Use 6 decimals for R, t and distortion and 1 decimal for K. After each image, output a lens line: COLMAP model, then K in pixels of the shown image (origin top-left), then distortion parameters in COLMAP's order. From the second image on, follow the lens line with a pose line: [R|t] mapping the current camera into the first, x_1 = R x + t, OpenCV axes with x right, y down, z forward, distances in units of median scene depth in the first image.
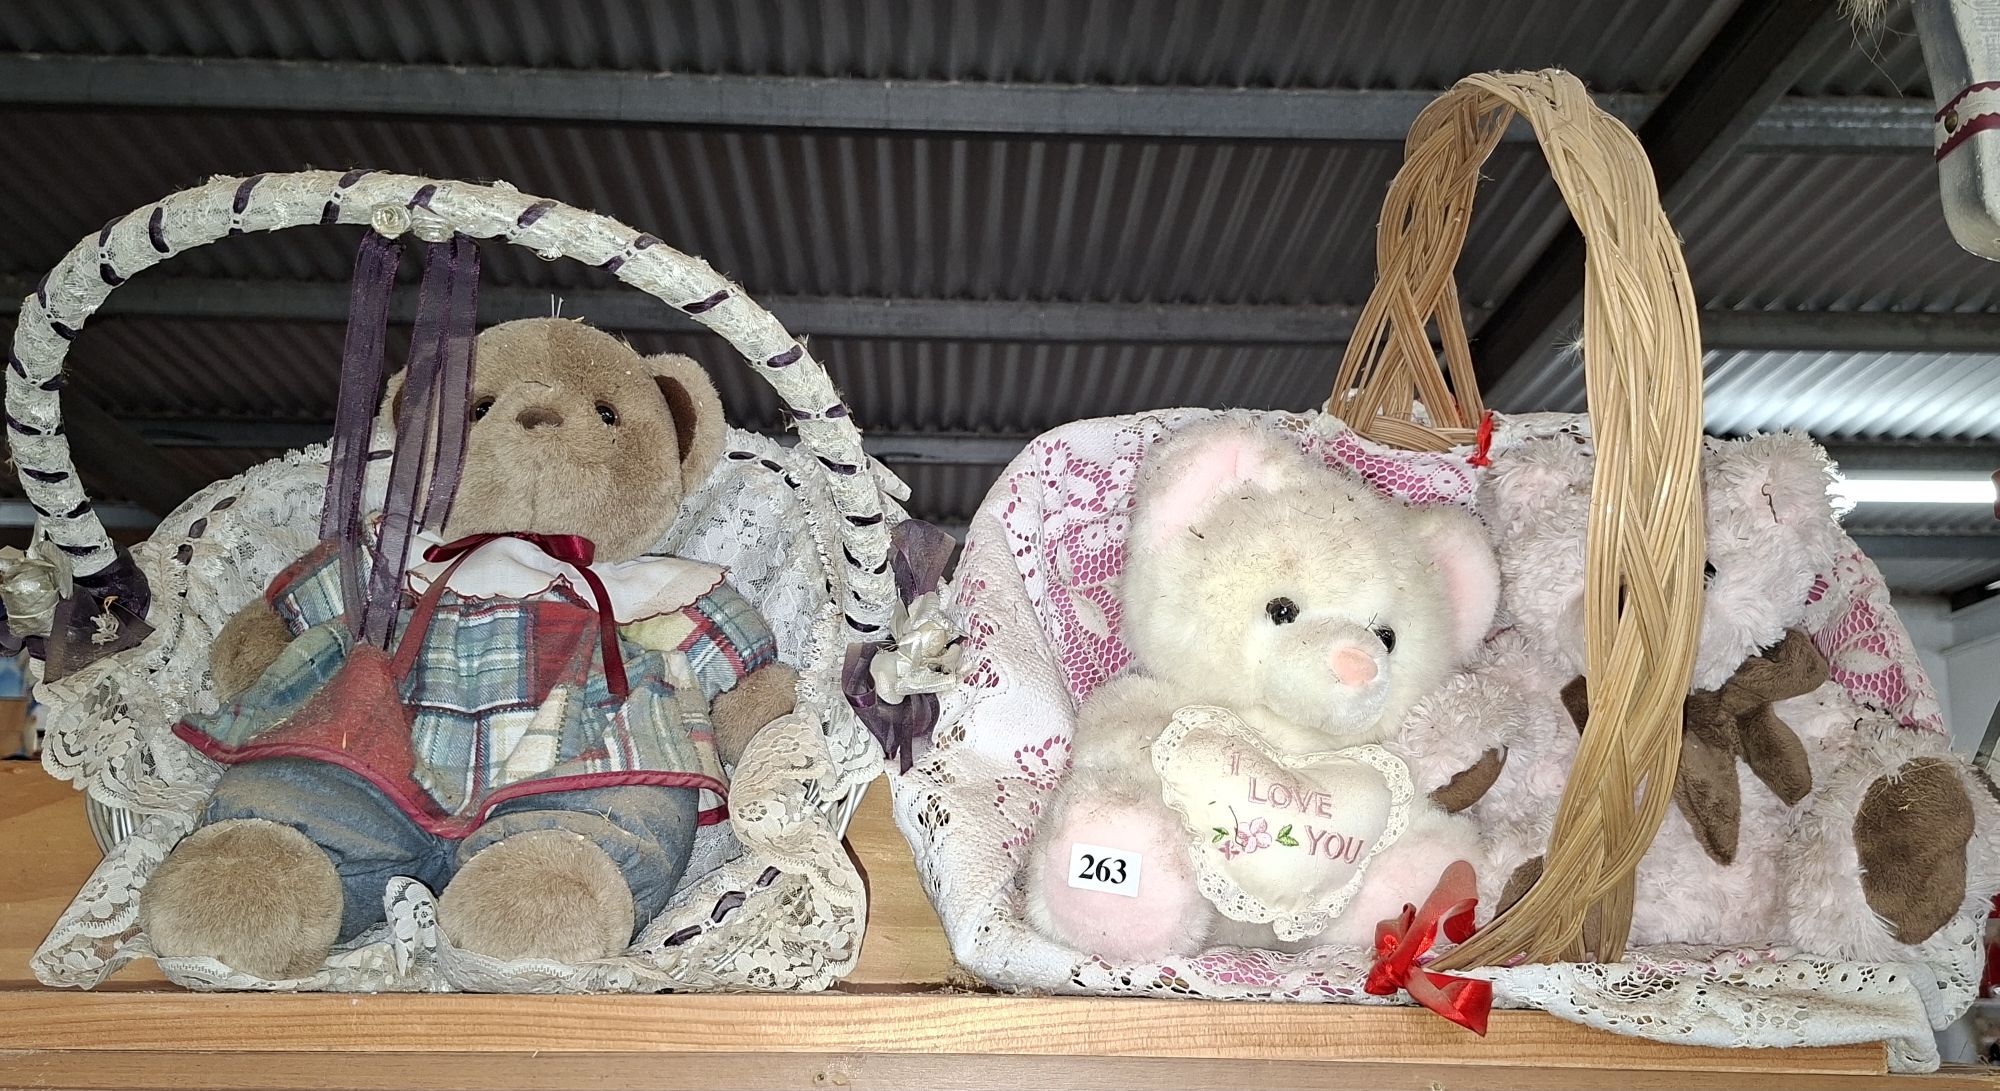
lens RADIAL K [[1878.1, 0, 1000.0], [0, 1878.1, 545.5], [0, 0, 1]] dist [0.077749, -0.018411]
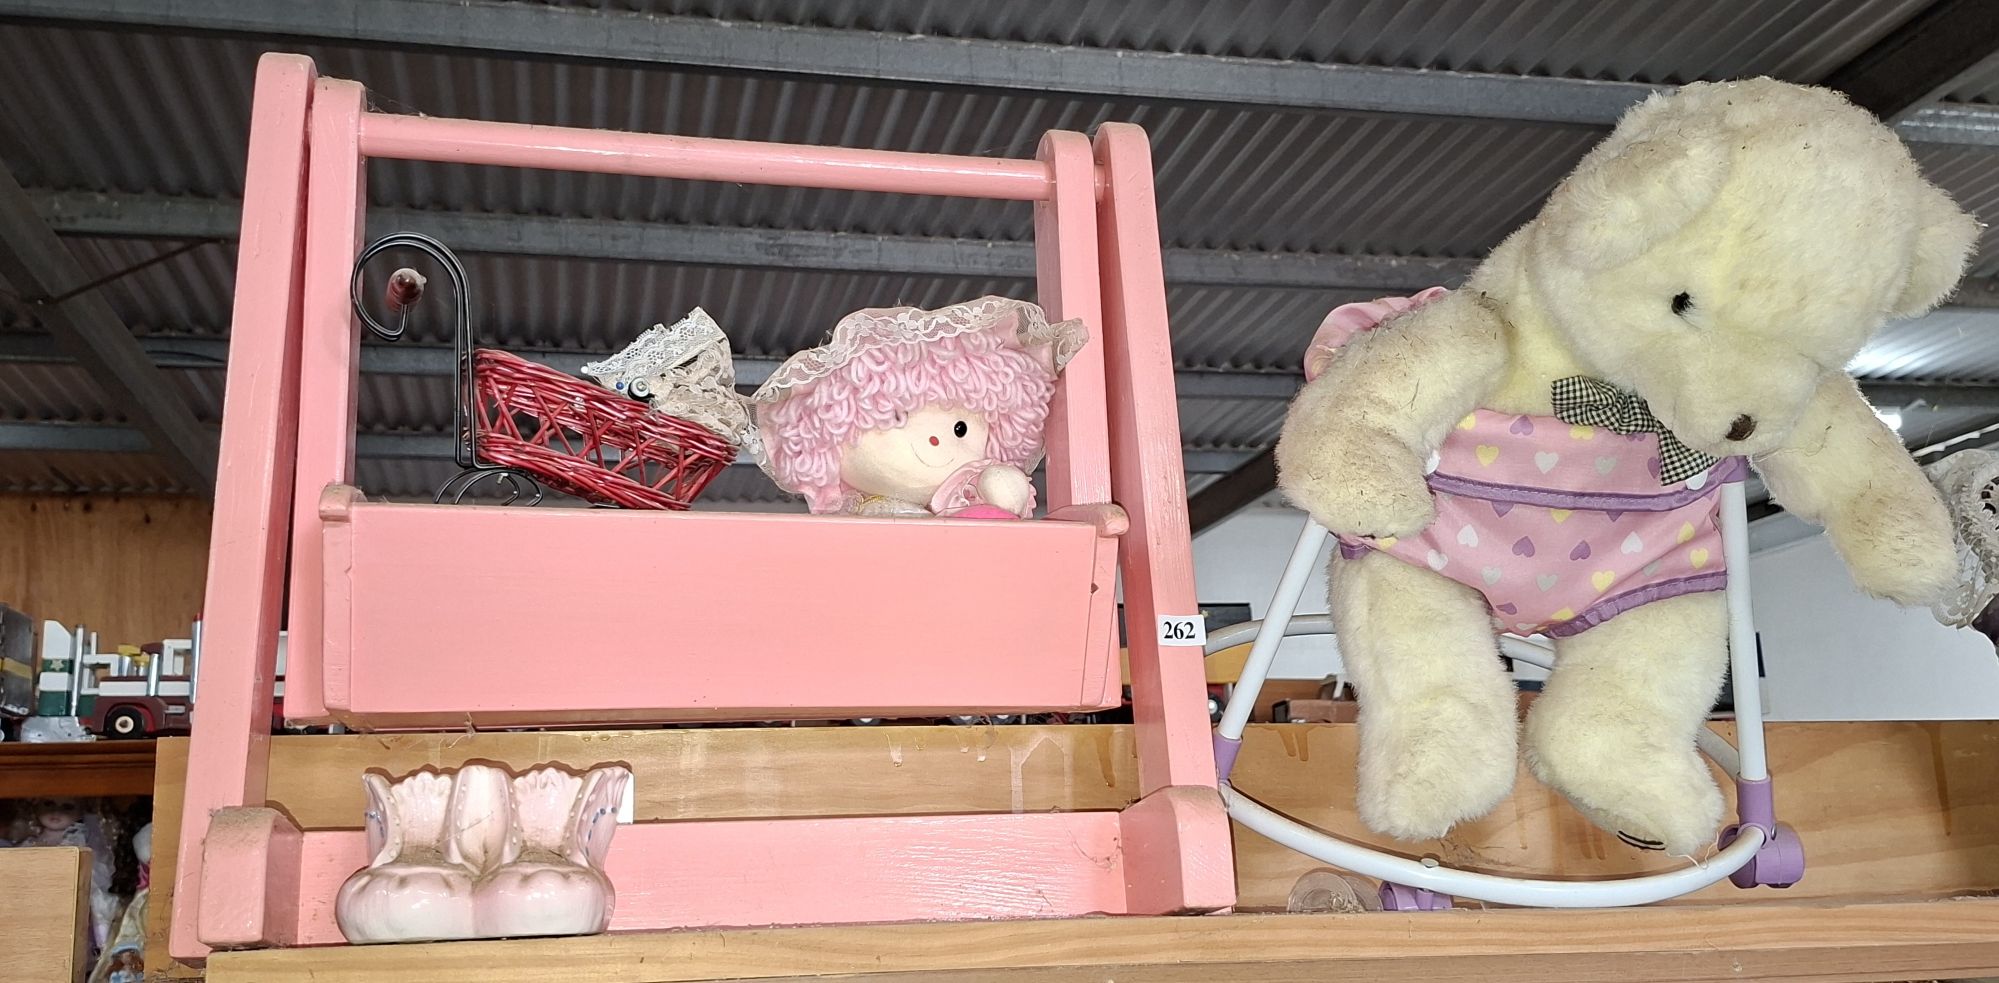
lens RADIAL K [[1737.8, 0, 999.5], [0, 1737.8, 491.5], [0, 0, 1]] dist [0.051015, -0.000441]
pose [[0.980522, -0.005146, 0.196343, -0.262176], [0.001066, 0.999781, 0.020878, -0.006350], [-0.196407, -0.020262, 0.980313, 0.001159]]
